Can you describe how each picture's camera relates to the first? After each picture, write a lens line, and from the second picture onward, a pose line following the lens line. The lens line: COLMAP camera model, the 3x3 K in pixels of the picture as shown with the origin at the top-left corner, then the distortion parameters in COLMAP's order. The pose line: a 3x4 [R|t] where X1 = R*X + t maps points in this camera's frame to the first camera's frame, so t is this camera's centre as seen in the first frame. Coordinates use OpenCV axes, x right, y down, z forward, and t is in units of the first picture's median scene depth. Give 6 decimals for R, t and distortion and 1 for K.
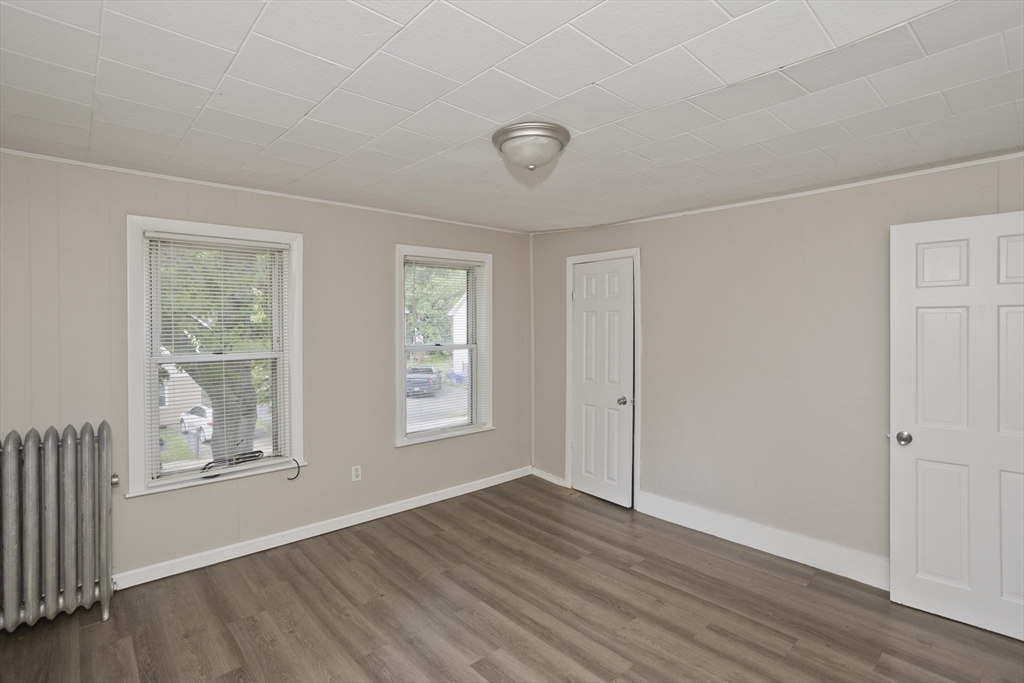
lens RADIAL K [[499.2, 0, 518.1], [0, 499.2, 322.9], [0, 0, 1]] dist [-0.019803, 0.001731]
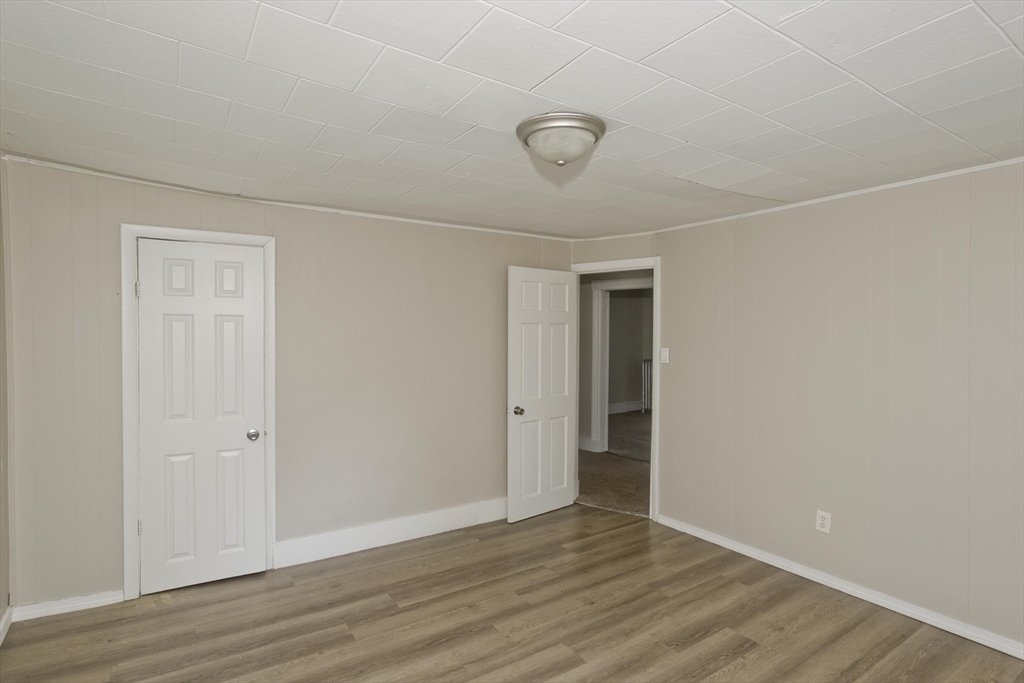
lens RADIAL K [[499.2, 0, 518.1], [0, 499.2, 322.9], [0, 0, 1]] dist [-0.019803, 0.001731]
pose [[0.183987, 0.015961, 0.982799, -0.650581], [-0.004556, 0.999871, -0.015386, -0.005562], [-0.982918, -0.001647, 0.184036, 0.657998]]
